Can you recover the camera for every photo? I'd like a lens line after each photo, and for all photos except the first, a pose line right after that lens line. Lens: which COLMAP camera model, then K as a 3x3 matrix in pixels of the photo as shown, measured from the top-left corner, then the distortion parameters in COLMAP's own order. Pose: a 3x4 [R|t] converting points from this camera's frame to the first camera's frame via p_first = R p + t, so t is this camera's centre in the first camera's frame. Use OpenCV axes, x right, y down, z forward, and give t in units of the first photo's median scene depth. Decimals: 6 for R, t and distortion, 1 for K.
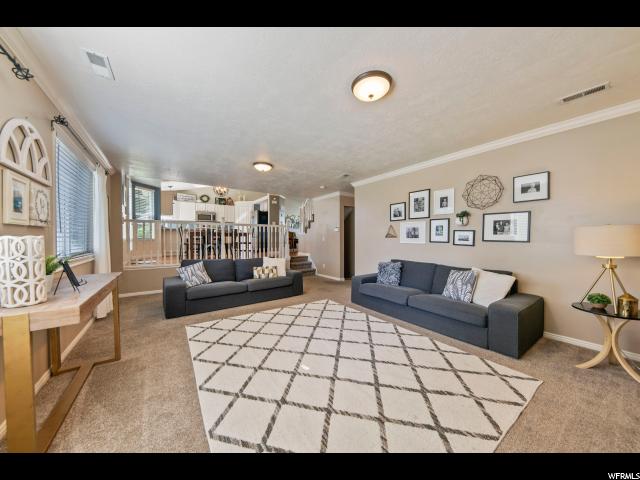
lens RADIAL K [[223.4, 0, 320.1], [0, 223.4, 242.7], [0, 0, 1]] dist [0.010086, -0.000270]
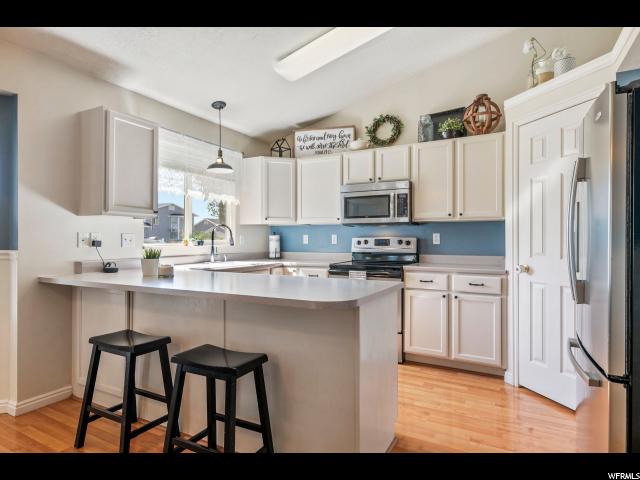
lens RADIAL K [[361.0, 0, 320.0], [0, 361.0, 240.0], [0, 0, 1]] dist [0.021495, 0.001145]
pose [[0.453294, 0.002413, -0.891358, -0.186390], [-0.016177, 0.999854, -0.005520, -0.071219], [0.891214, 0.016921, 0.453267, 0.754552]]
